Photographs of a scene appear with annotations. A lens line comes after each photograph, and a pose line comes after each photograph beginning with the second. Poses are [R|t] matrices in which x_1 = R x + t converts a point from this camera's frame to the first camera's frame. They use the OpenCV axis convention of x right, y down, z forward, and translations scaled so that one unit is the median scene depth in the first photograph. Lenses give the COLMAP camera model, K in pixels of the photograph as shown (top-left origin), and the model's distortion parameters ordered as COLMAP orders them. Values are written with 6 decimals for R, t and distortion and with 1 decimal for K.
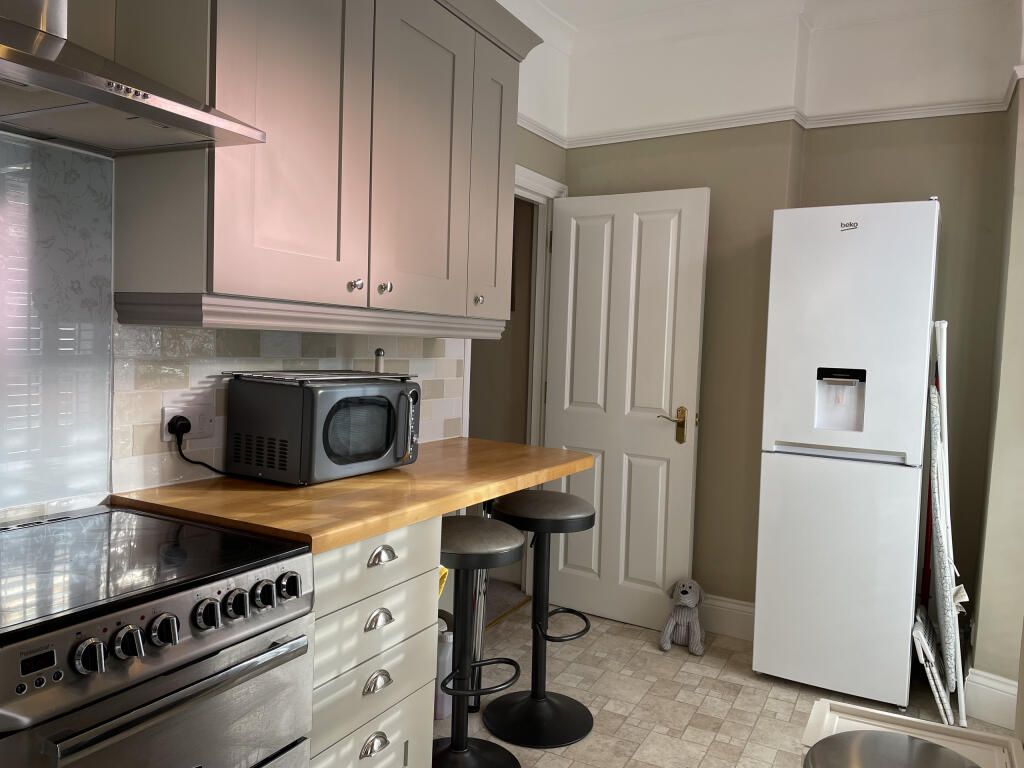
lens RADIAL K [[773.4, 0, 508.2], [0, 773.4, 375.1], [0, 0, 1]] dist [0.105419, -0.132527]
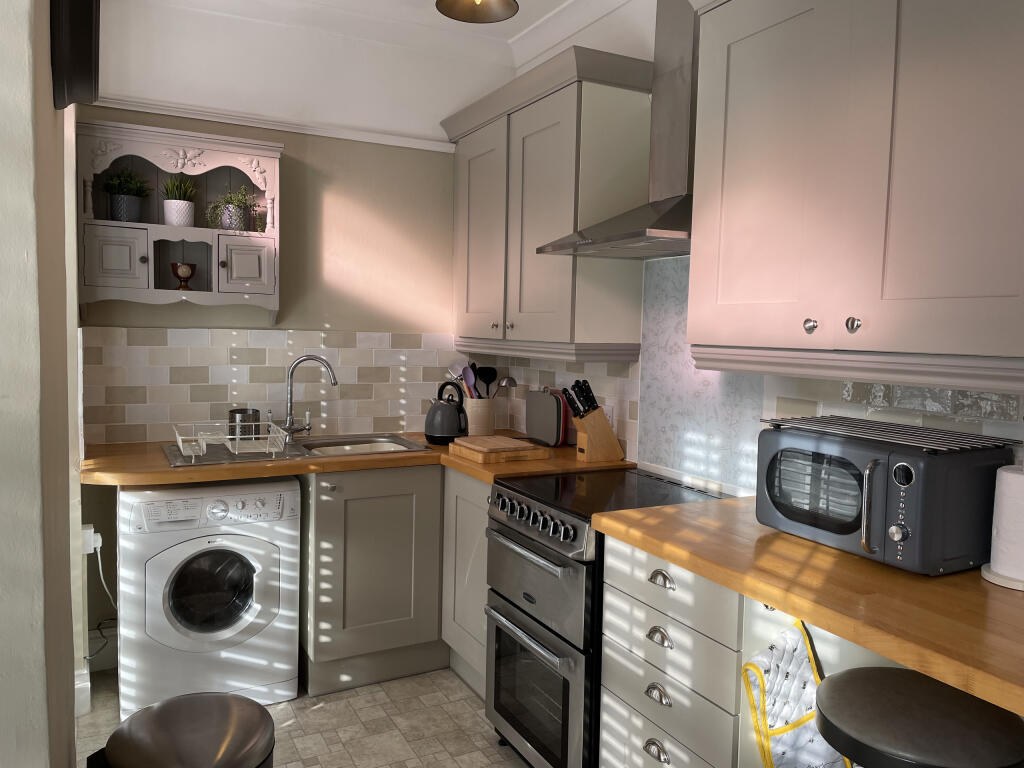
lens RADIAL K [[773.4, 0, 508.2], [0, 773.4, 375.1], [0, 0, 1]] dist [0.105419, -0.132527]
pose [[-0.548315, 0.010974, -0.836200, 0.885730], [-0.065896, 0.996238, 0.056284, -0.097382], [0.833671, 0.085963, -0.545529, 1.447366]]
